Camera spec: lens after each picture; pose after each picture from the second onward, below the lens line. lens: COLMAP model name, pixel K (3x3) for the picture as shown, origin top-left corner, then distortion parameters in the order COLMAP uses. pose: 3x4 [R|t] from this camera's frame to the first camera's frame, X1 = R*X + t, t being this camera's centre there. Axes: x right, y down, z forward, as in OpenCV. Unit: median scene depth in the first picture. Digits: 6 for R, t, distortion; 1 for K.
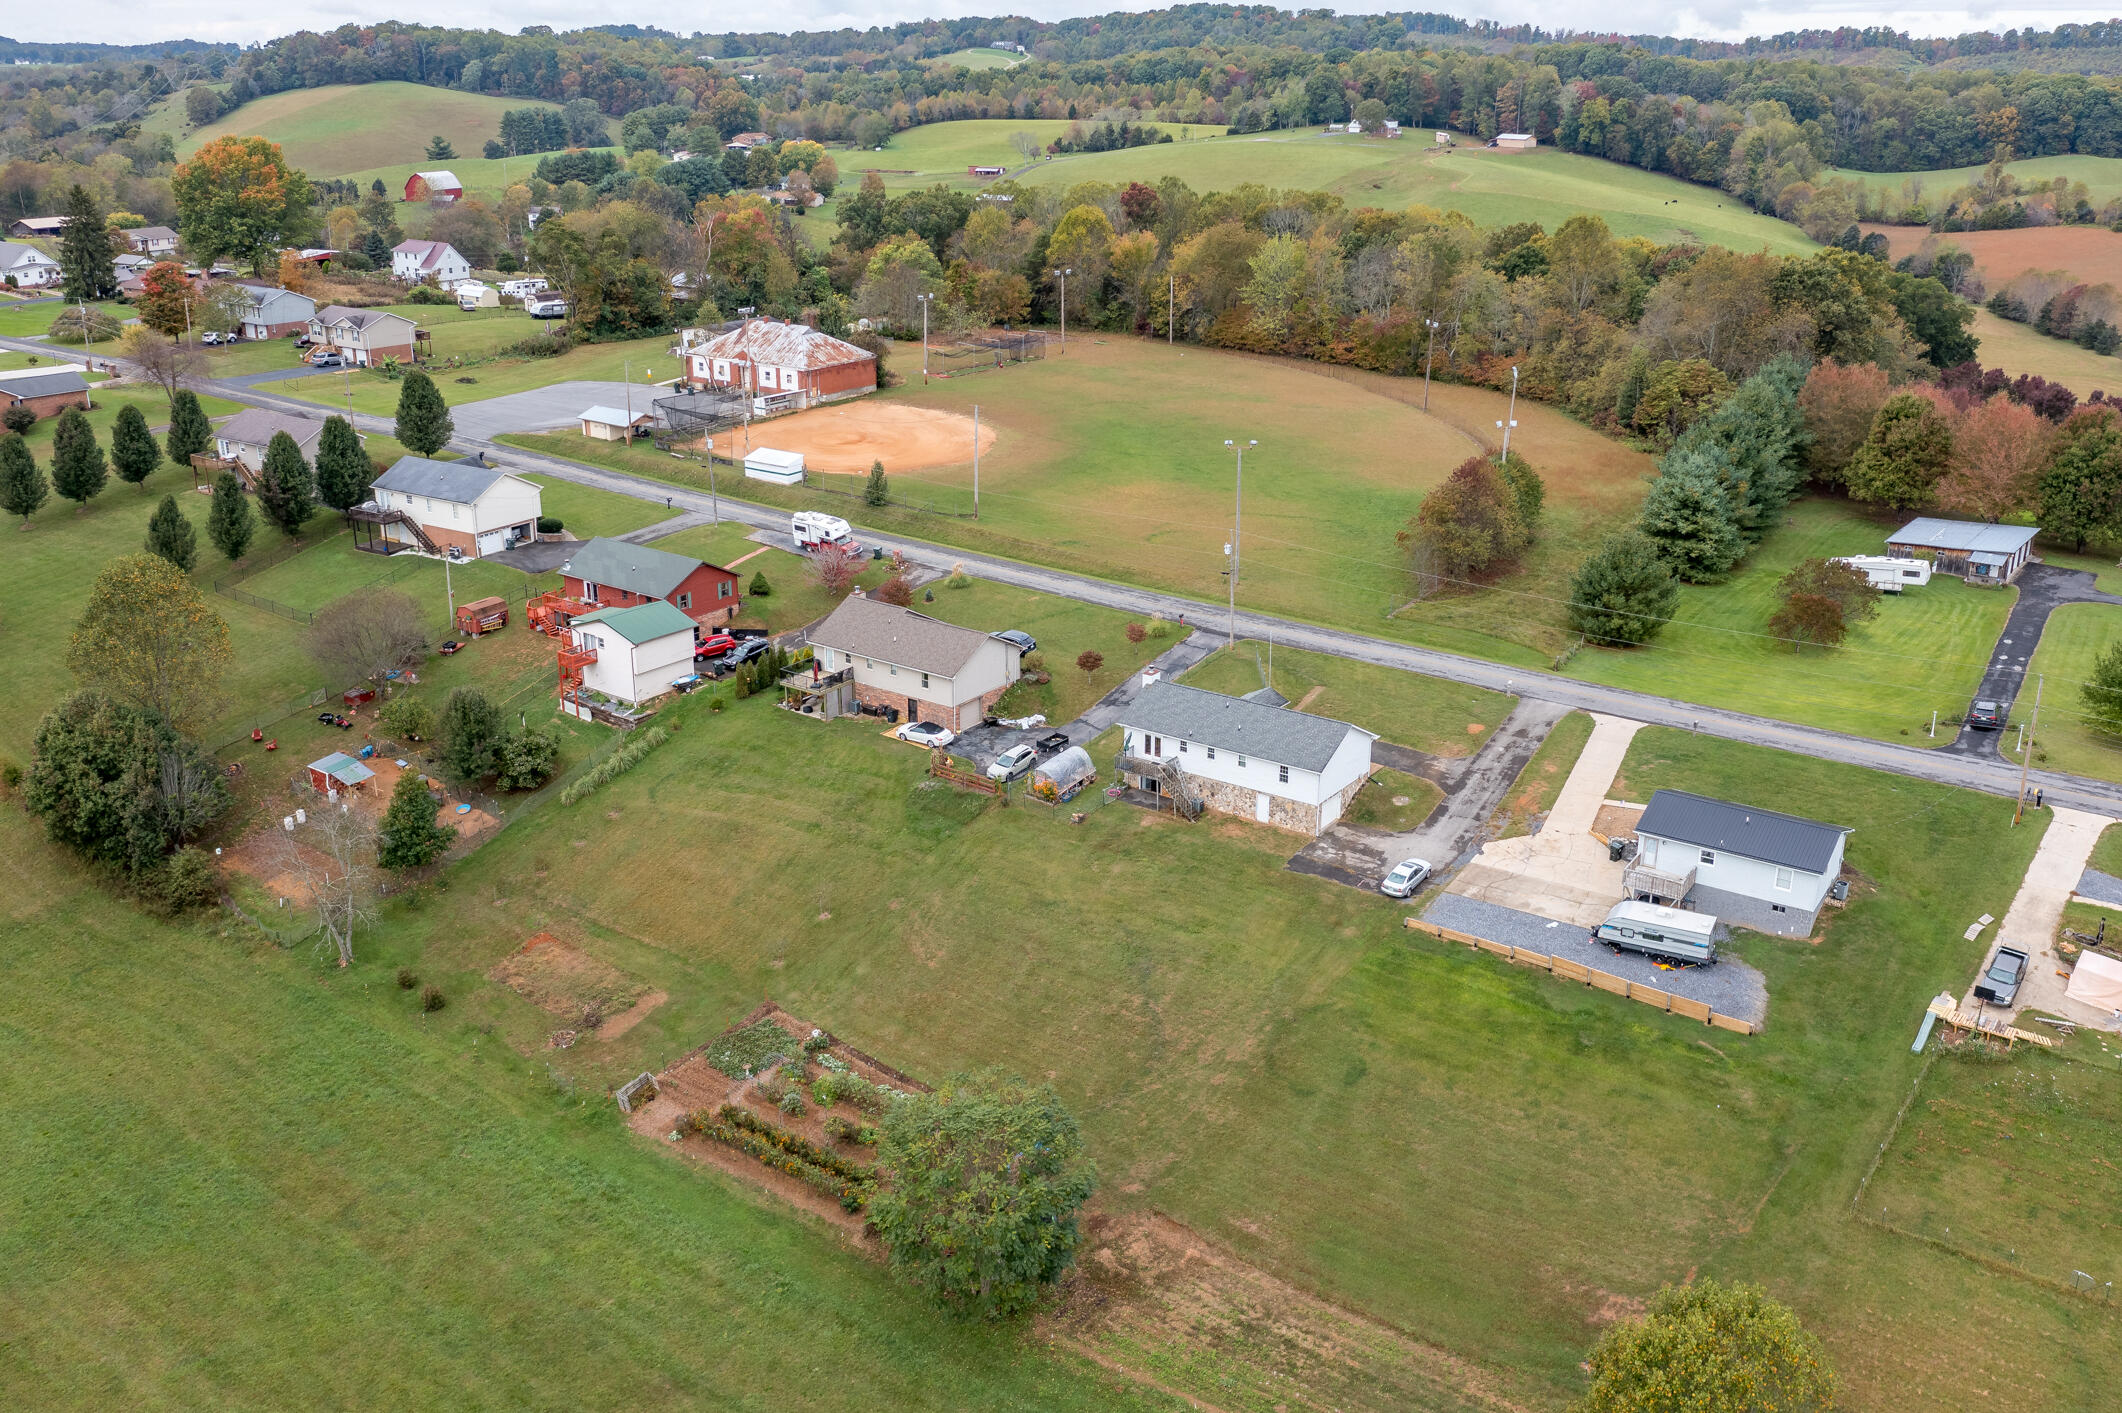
lens RADIAL K [[1798.1, 0, 1125.8], [0, 1798.1, 664.0], [0, 0, 1]] dist [-0.036673, 0.005816]
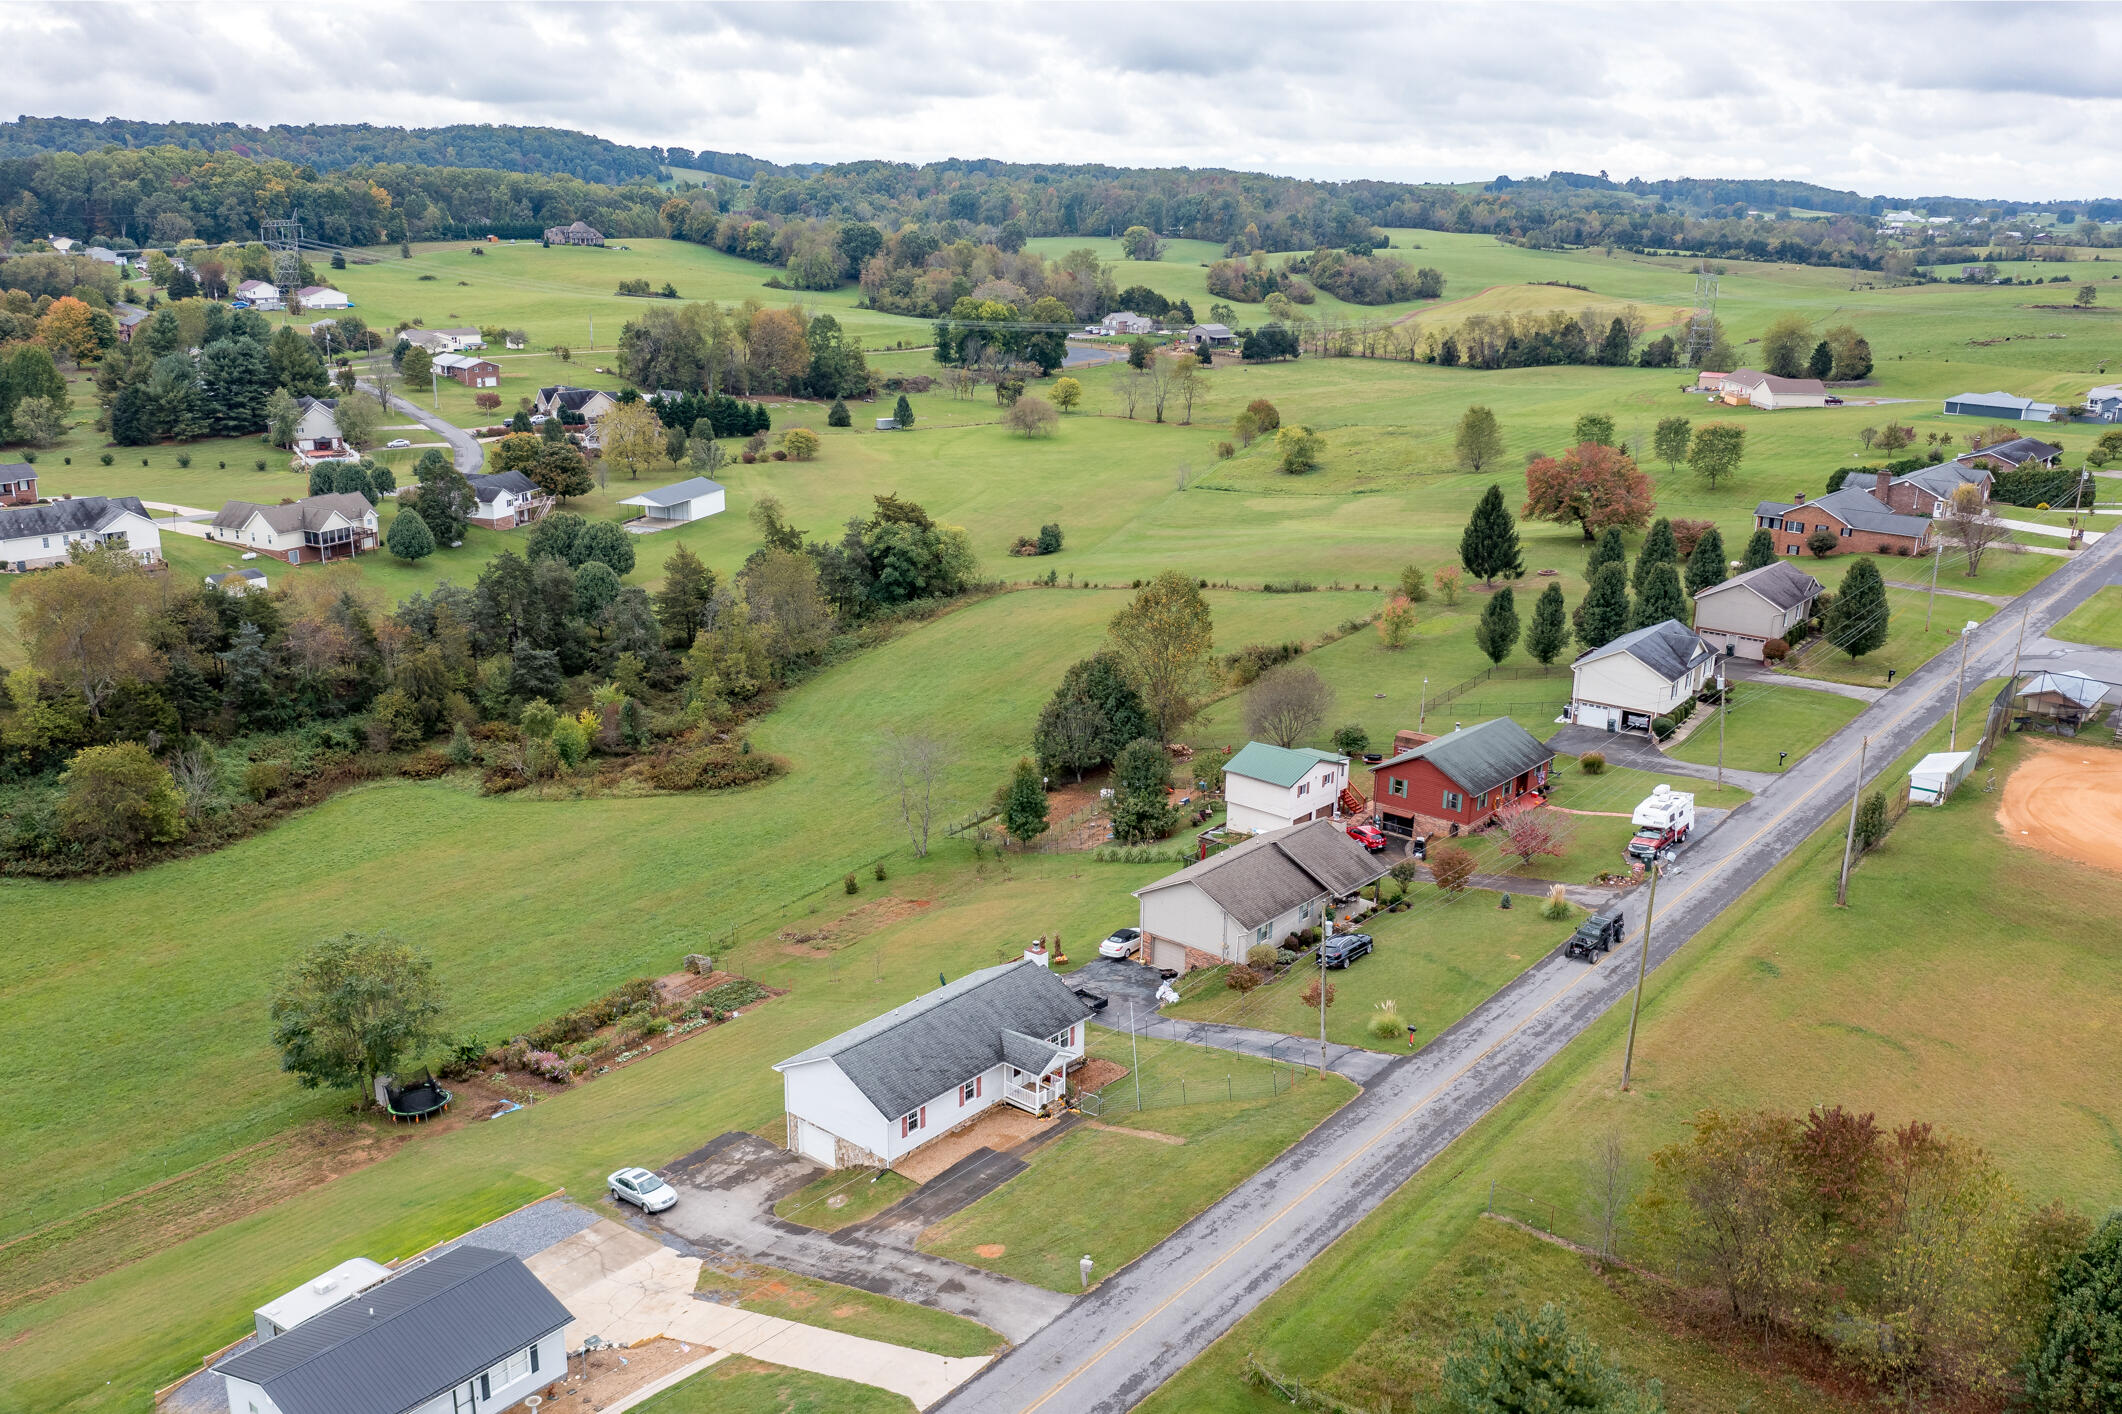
lens RADIAL K [[1779.9, 0, 1030.9], [0, 1779.9, 751.4], [0, 0, 1]] dist [-0.033336, 0.000086]
pose [[-0.112363, 0.289170, -0.950660, 0.751035], [-0.330234, 0.891472, 0.310199, -0.322959], [0.937187, 0.348796, -0.004675, 0.992512]]
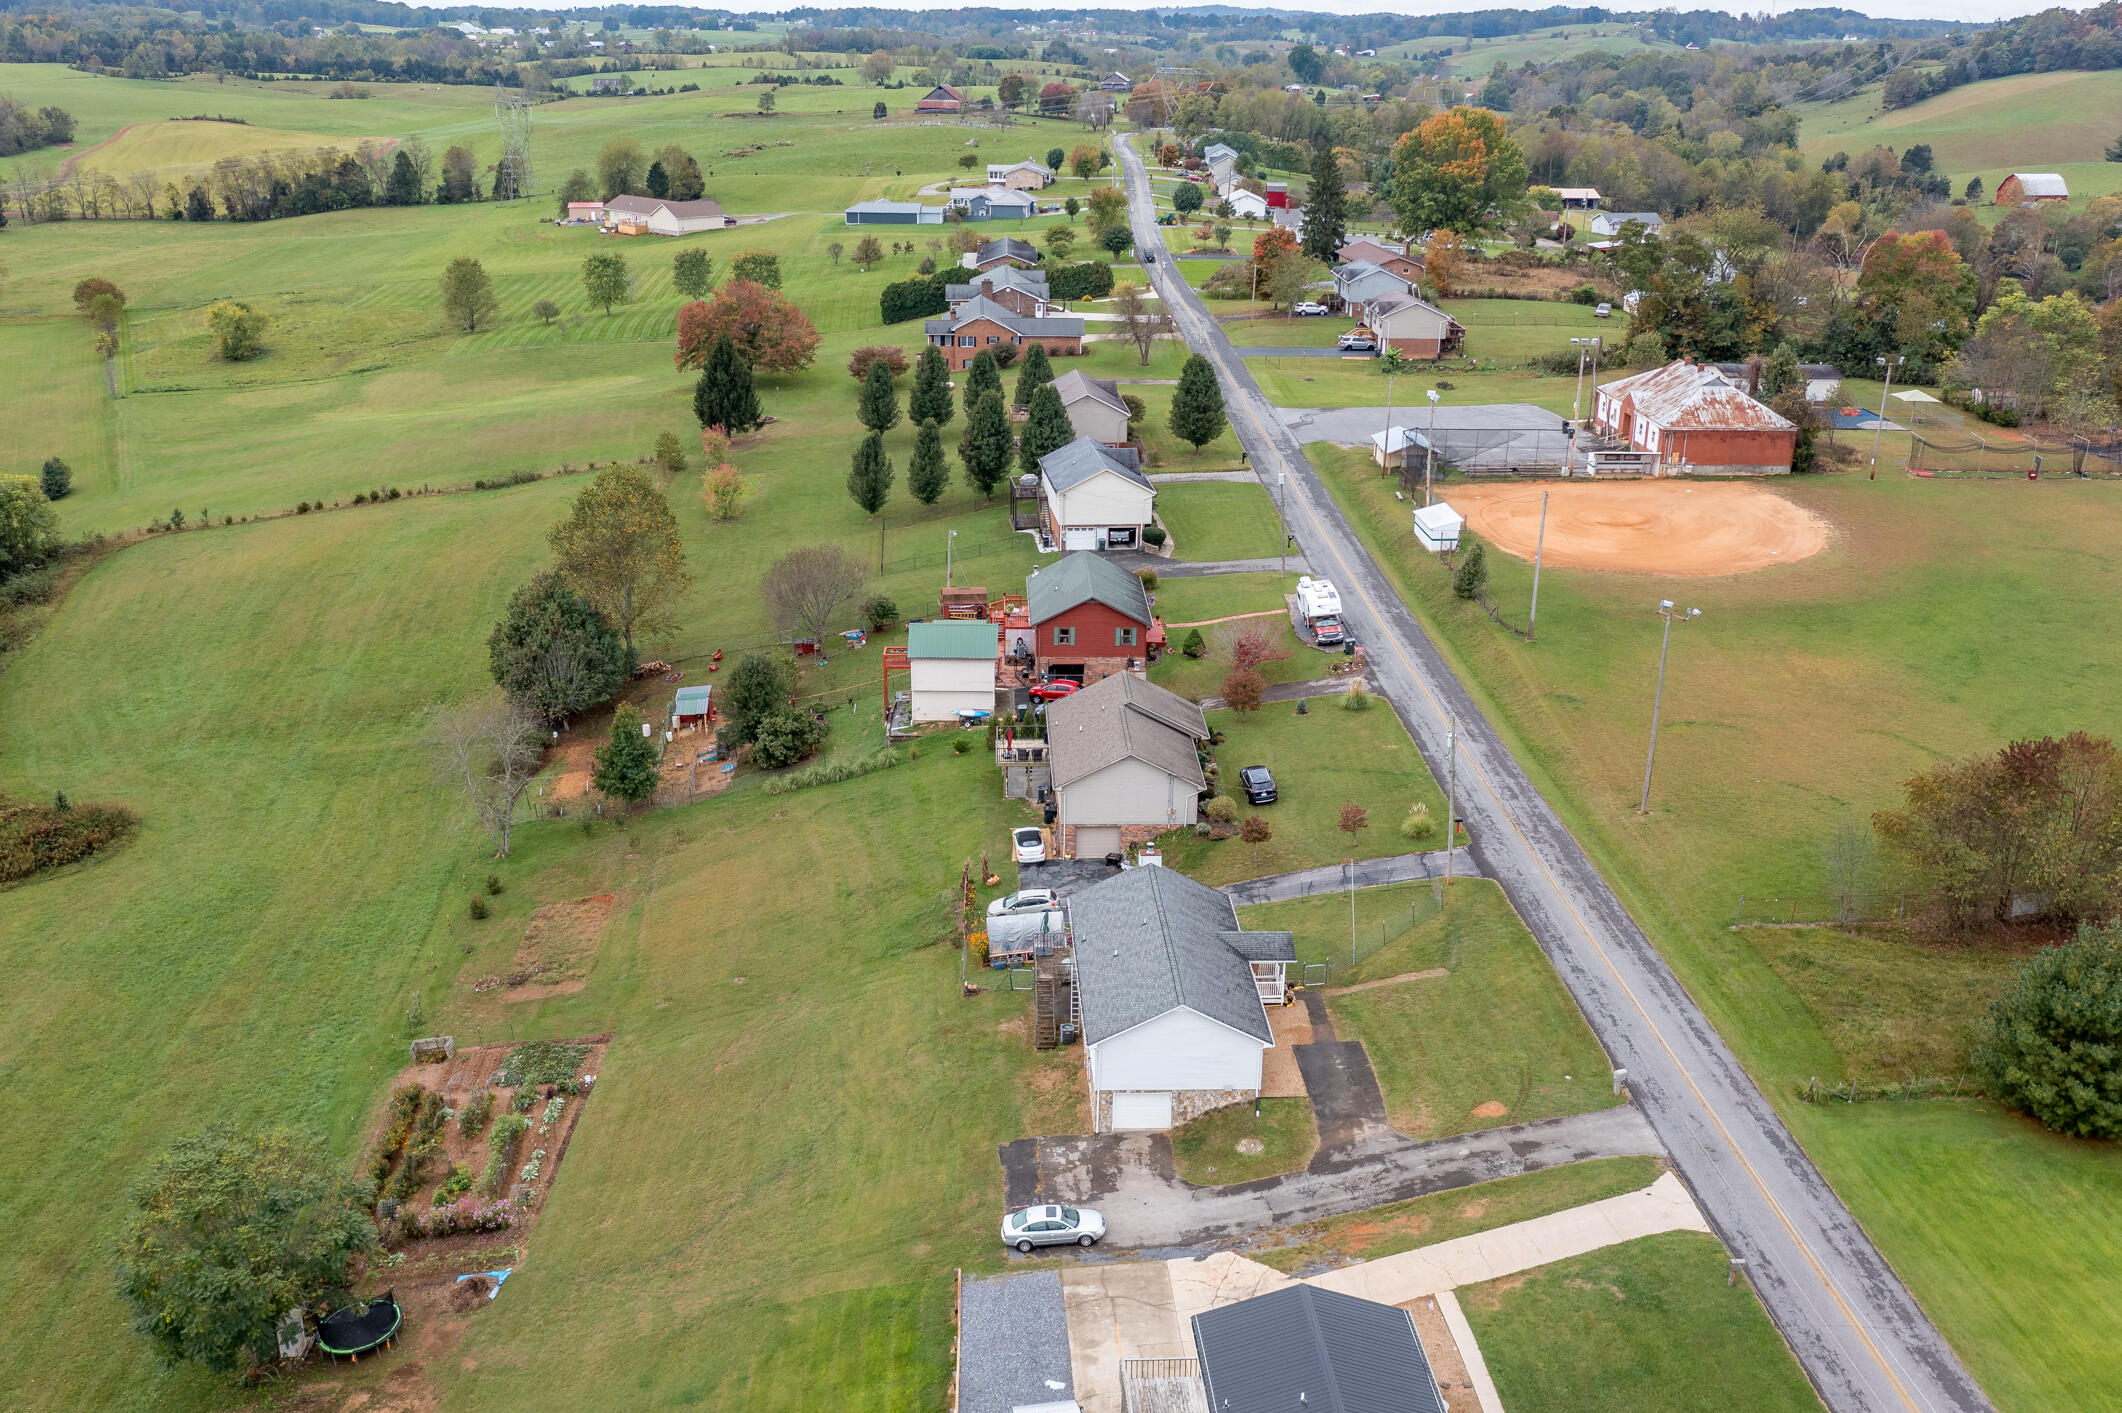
lens RADIAL K [[1955.4, 0, 1028.9], [0, 1955.4, 770.7], [0, 0, 1]] dist [-0.044736, 0.015171]
pose [[0.586374, 0.287716, -0.757222, 0.596575], [-0.261870, 0.951930, 0.158912, -0.145220], [0.766544, 0.105112, 0.633531, 0.459297]]
